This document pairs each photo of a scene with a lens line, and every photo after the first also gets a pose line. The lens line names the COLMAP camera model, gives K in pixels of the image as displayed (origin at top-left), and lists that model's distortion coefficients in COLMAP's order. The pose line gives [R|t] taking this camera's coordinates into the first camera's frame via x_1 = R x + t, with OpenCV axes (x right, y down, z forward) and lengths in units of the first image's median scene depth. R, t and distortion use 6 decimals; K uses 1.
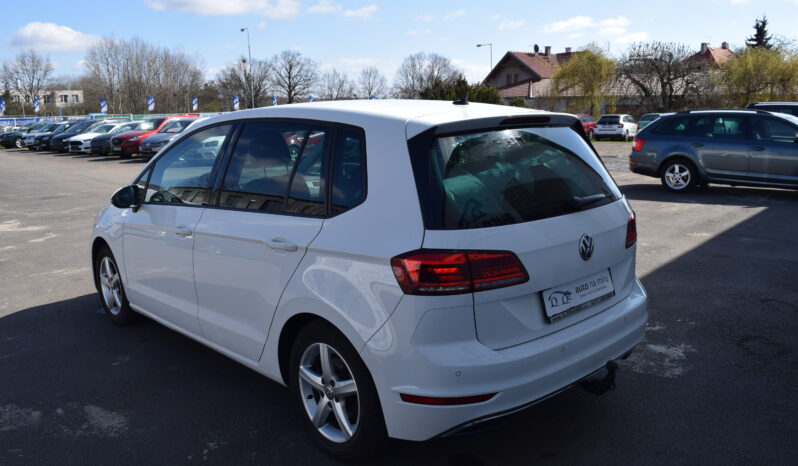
lens RADIAL K [[635.9, 0, 349.5], [0, 635.9, 233.9], [0, 0, 1]] dist [-0.115712, 0.045592]
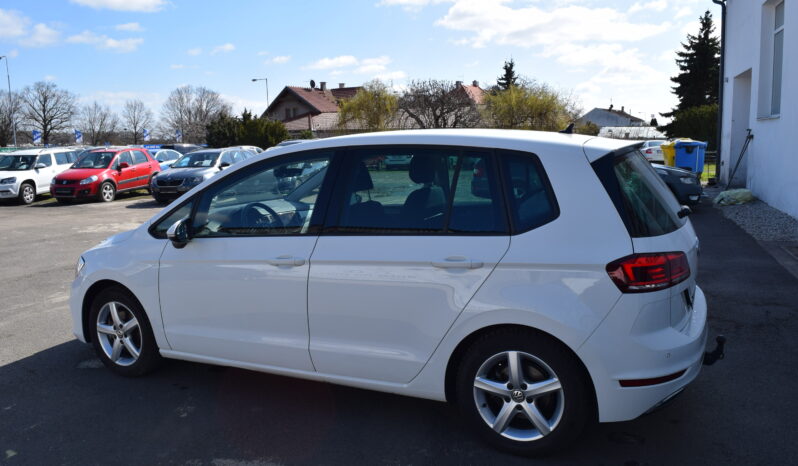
lens RADIAL K [[635.9, 0, 349.5], [0, 635.9, 233.9], [0, 0, 1]] dist [-0.115712, 0.045592]
pose [[0.936991, -0.048180, 0.346016, -0.148912], [0.066126, 0.996999, -0.040243, -0.000367], [-0.343039, 0.060589, 0.937365, 0.017526]]
